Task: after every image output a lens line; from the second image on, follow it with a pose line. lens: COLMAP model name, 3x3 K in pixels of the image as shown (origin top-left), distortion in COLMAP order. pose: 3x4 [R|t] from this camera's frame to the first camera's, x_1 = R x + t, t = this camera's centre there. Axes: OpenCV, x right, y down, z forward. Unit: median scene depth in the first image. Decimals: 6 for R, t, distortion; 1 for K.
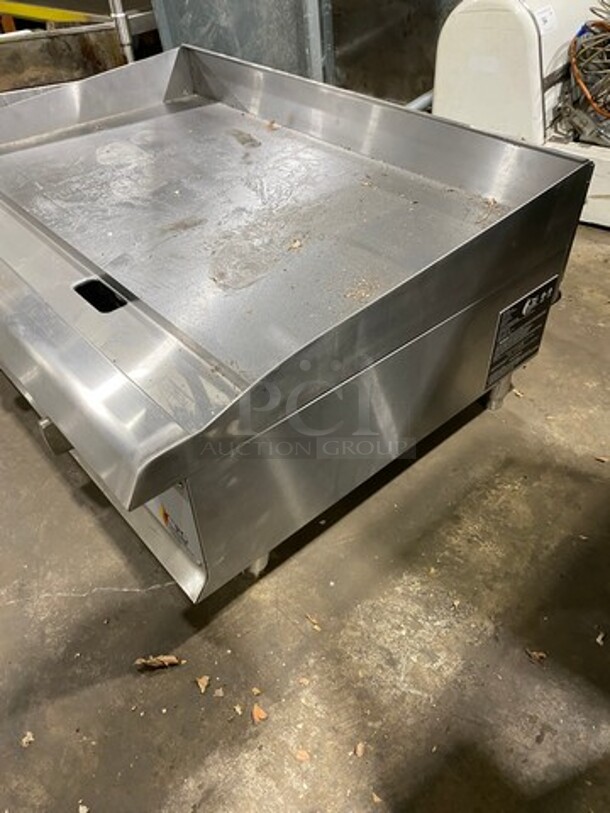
lens RADIAL K [[619.9, 0, 302.1], [0, 619.9, 404.6], [0, 0, 1]] dist [0.003618, -0.004408]
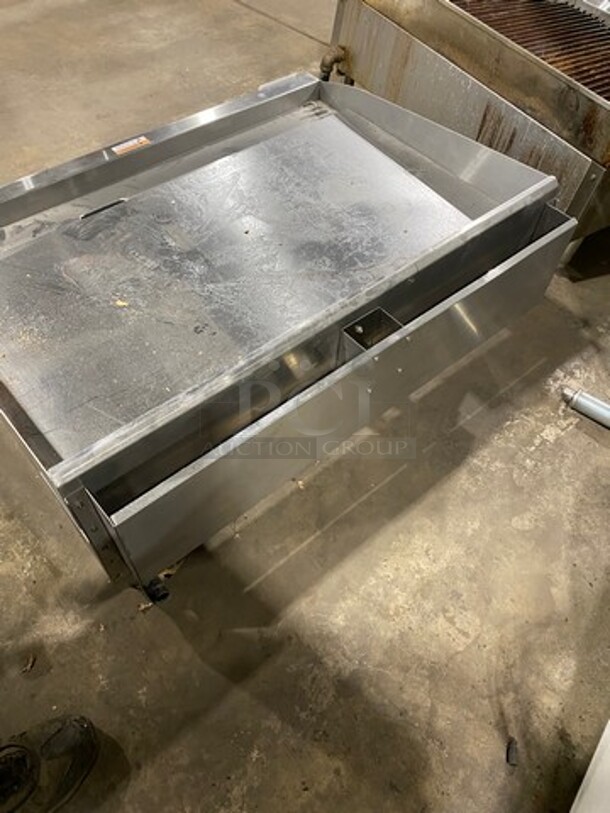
lens RADIAL K [[619.9, 0, 304.1], [0, 619.9, 410.2], [0, 0, 1]] dist [0.003618, -0.004408]
pose [[-0.013883, 0.826677, -0.562505, 0.557864], [-0.695454, 0.396219, 0.599462, -0.773028], [0.718437, 0.399519, 0.569415, 0.459212]]
